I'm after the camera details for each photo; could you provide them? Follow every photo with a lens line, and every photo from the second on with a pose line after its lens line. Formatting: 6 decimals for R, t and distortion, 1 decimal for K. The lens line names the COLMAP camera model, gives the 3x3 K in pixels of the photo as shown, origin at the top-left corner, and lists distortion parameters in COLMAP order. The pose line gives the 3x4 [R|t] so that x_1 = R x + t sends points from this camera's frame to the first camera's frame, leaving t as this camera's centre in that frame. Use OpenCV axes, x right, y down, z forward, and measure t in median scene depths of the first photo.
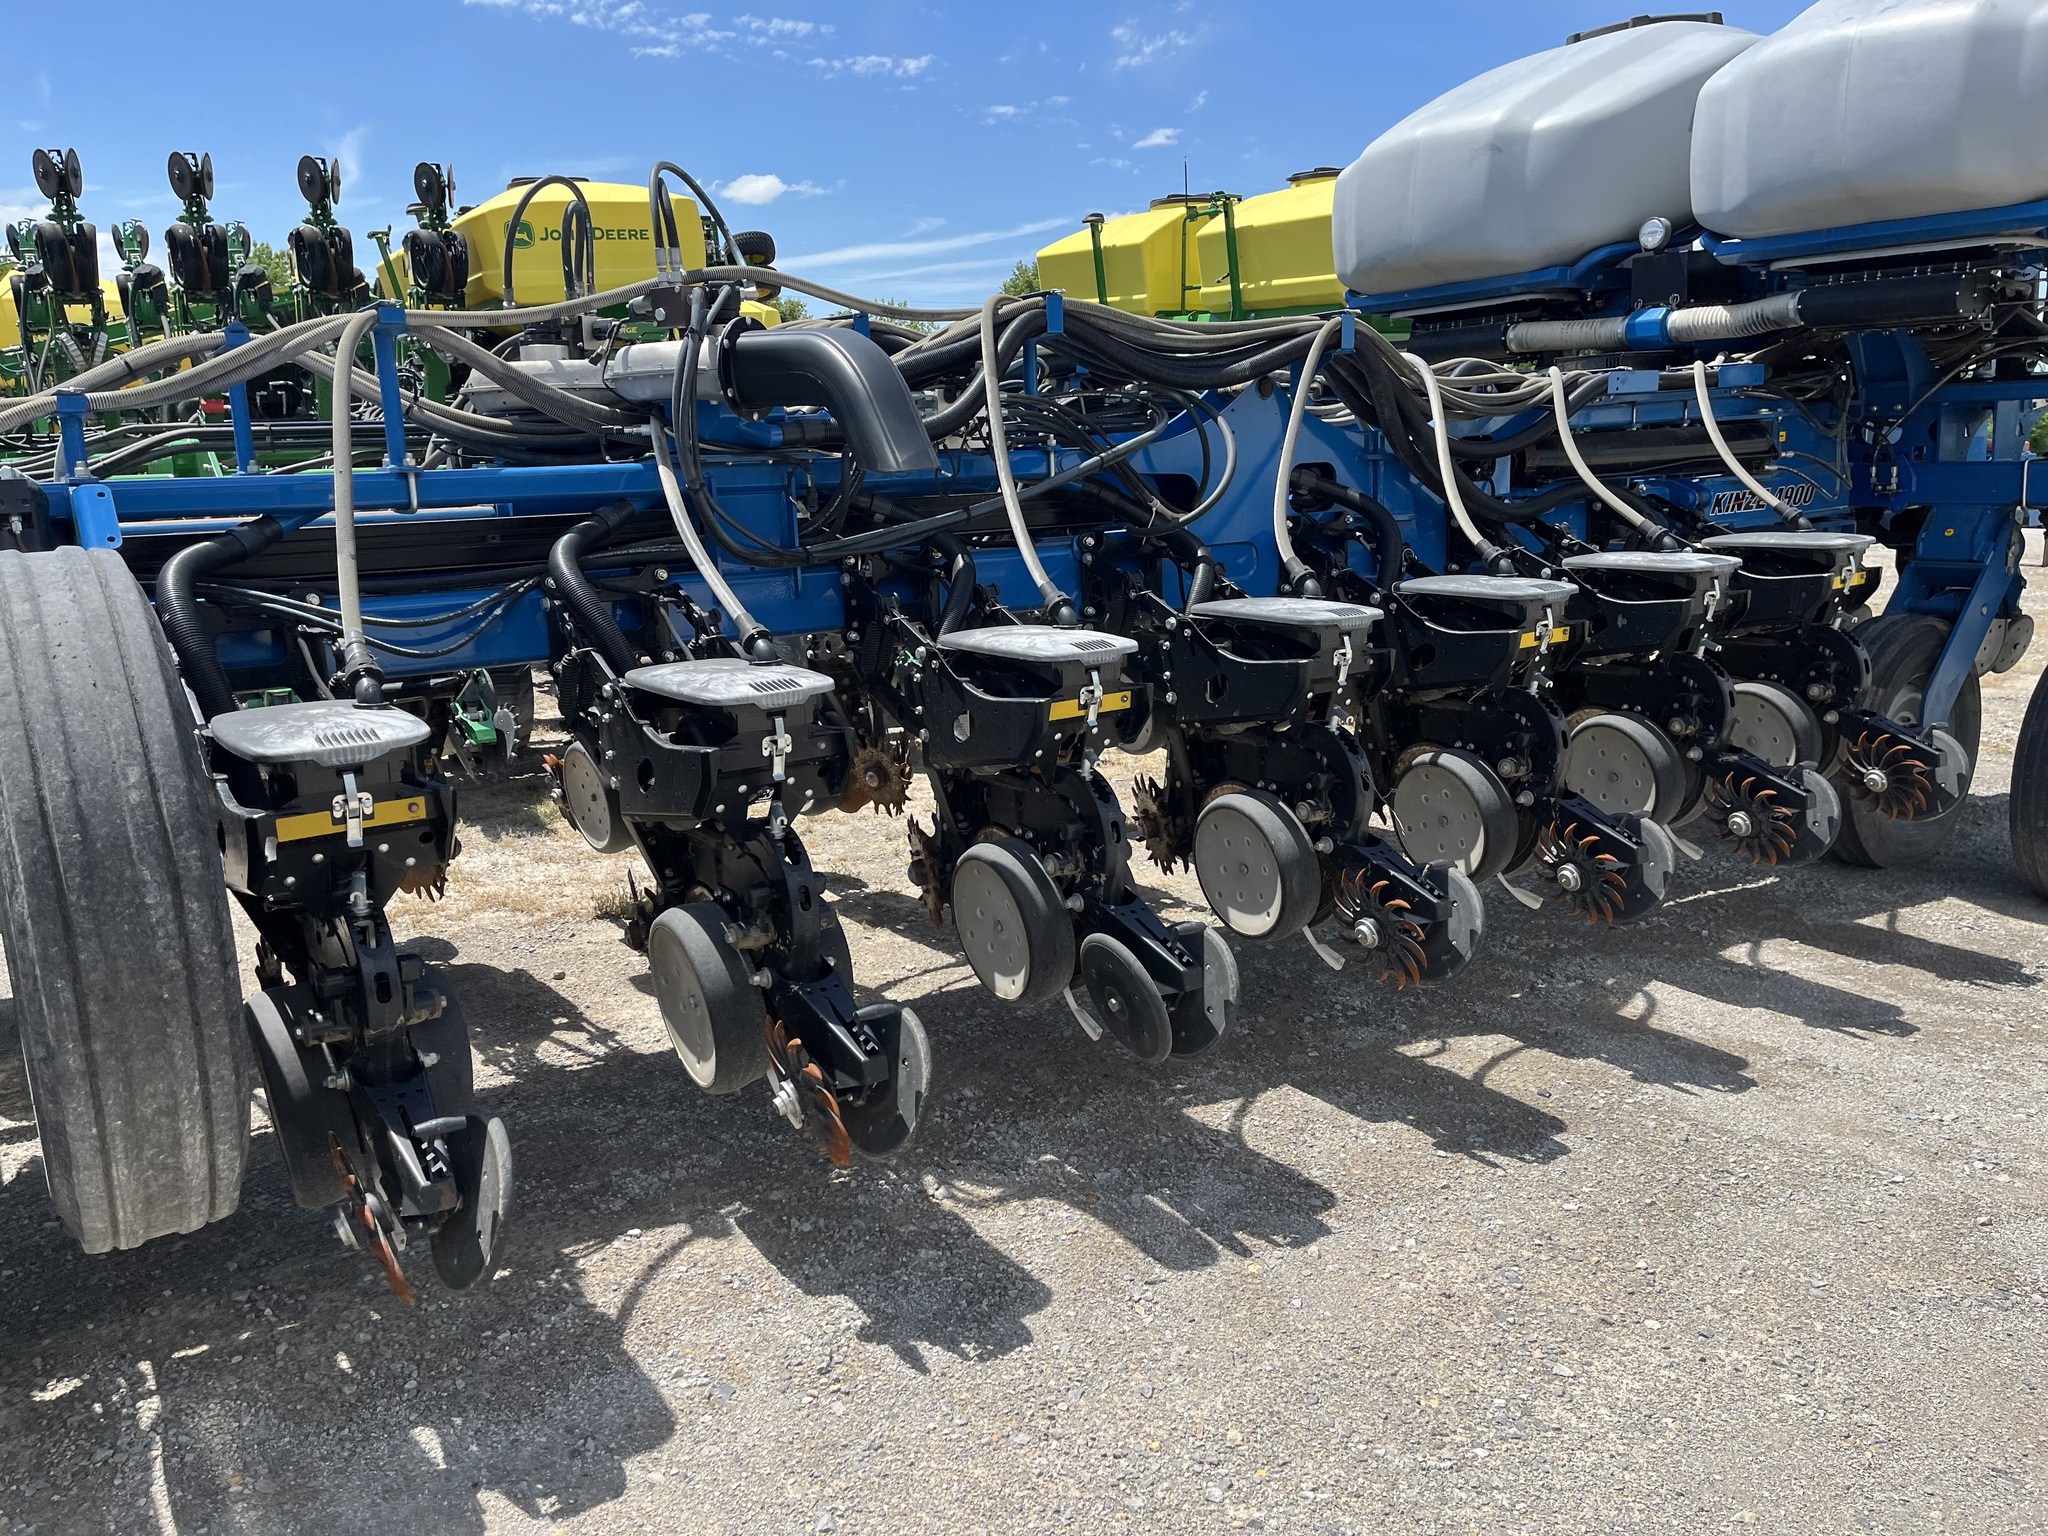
lens RADIAL K [[1558.3, 0, 1029.9], [0, 1558.3, 777.1], [0, 0, 1]] dist [0.074269, -0.112447]
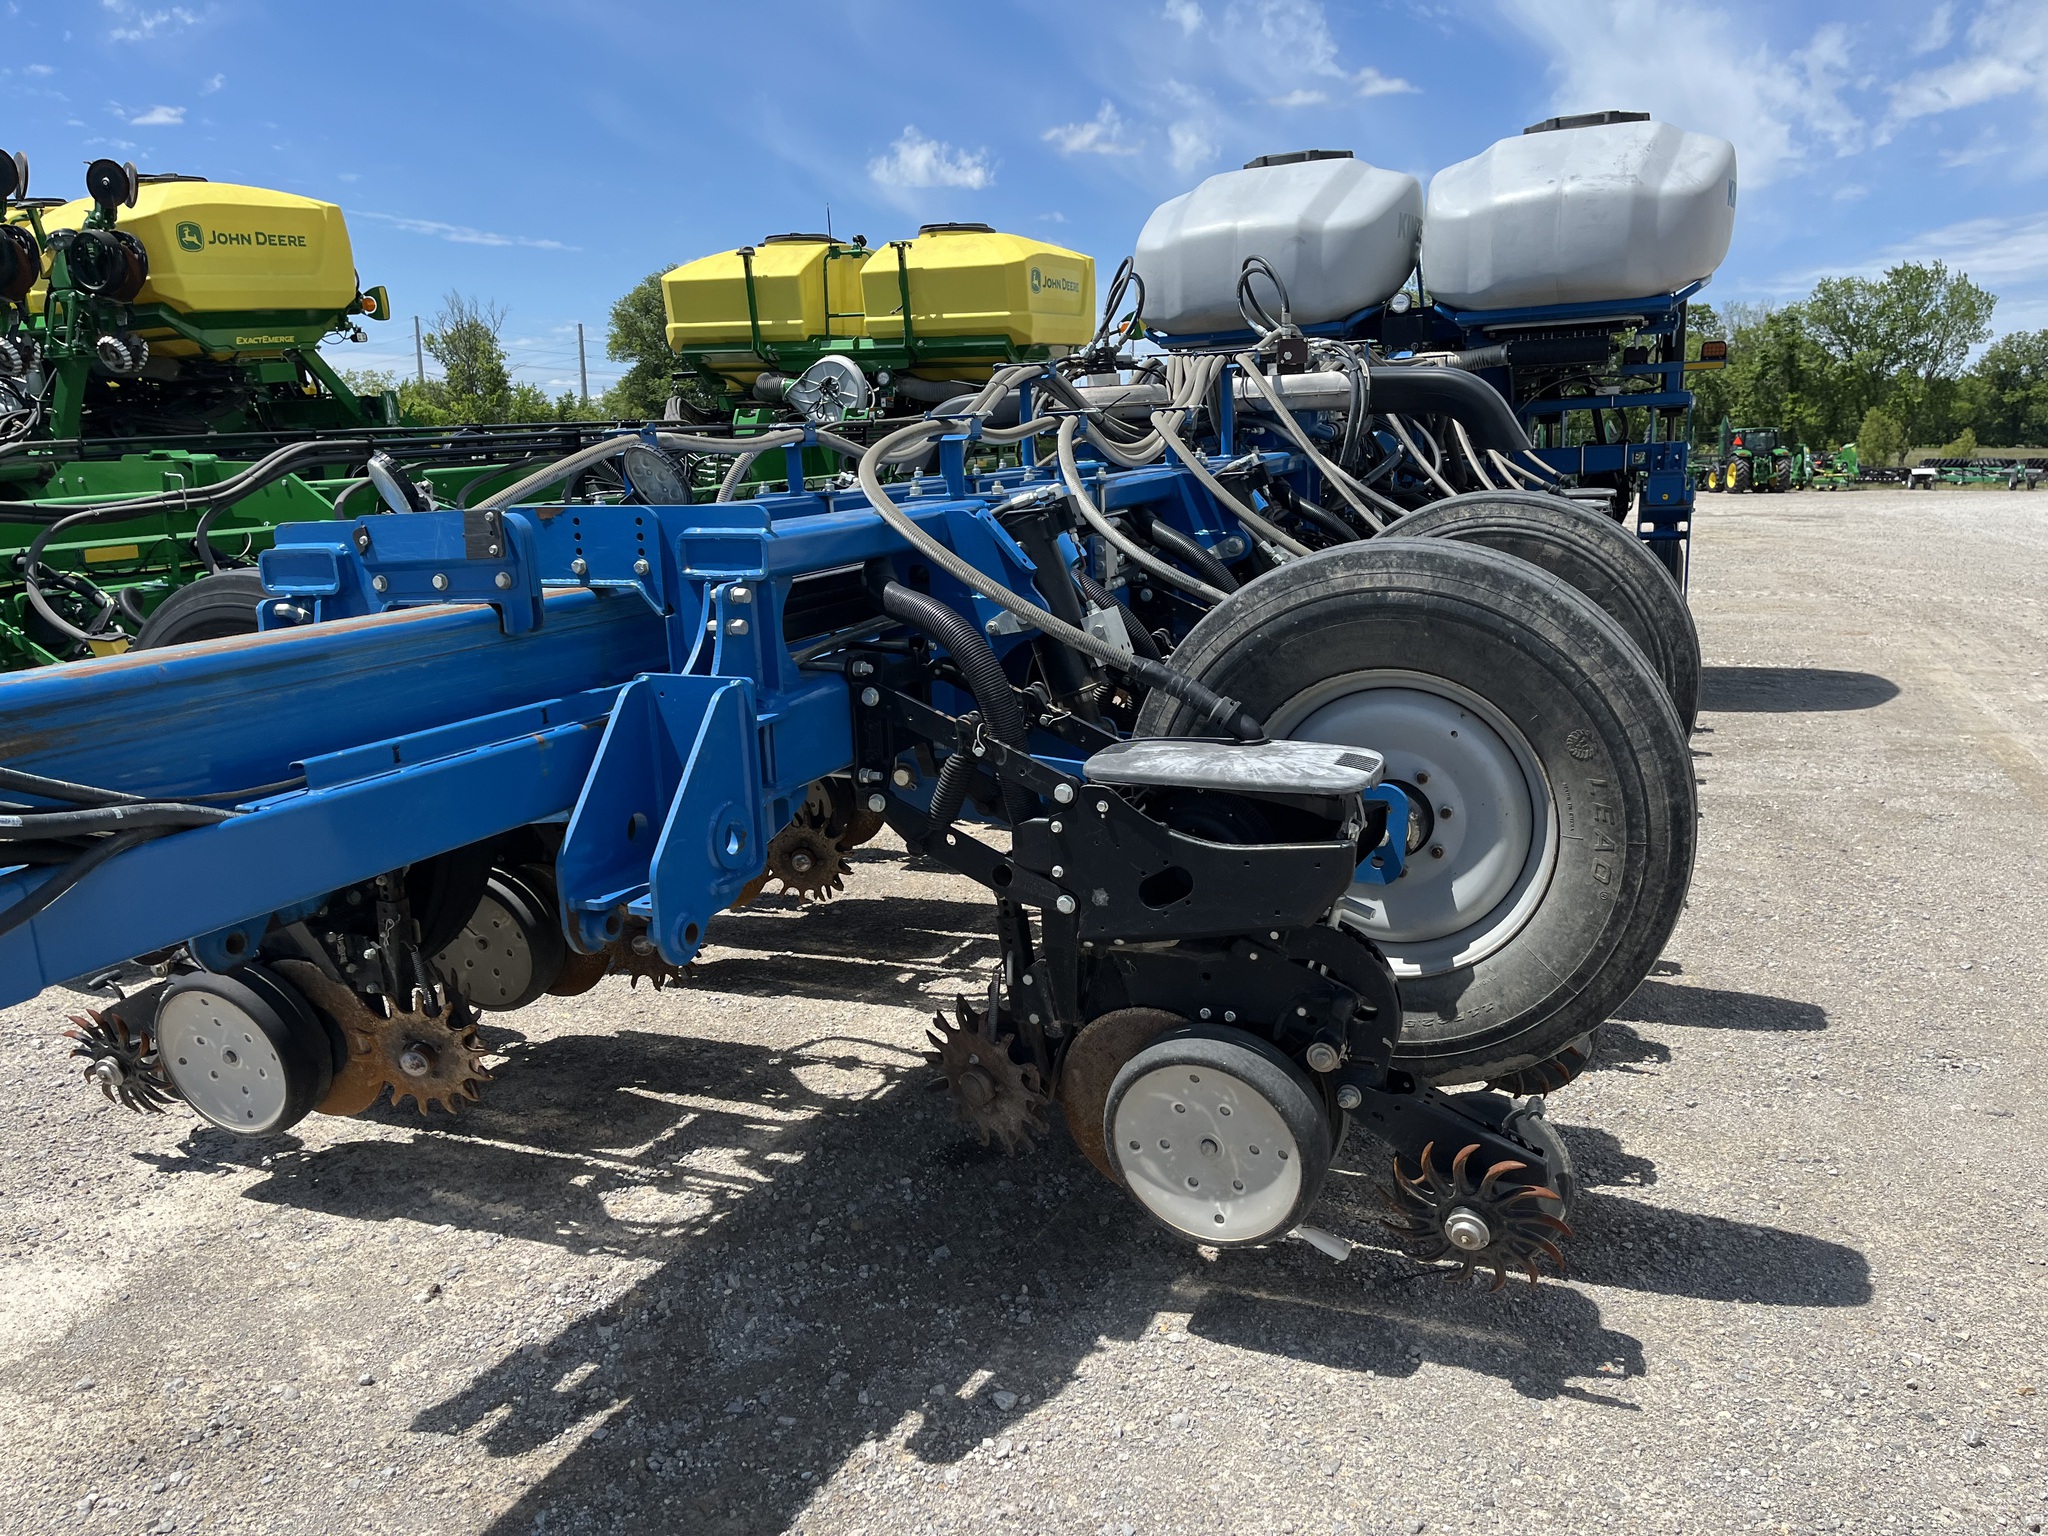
lens RADIAL K [[1558.3, 0, 1018.3], [0, 1558.3, 768.8], [0, 0, 1]] dist [0.074269, -0.112447]
pose [[0.847307, -0.119405, 0.517507, -0.840186], [0.125612, 0.991809, 0.023178, 0.026940], [-0.516035, 0.045366, 0.855365, -0.110176]]
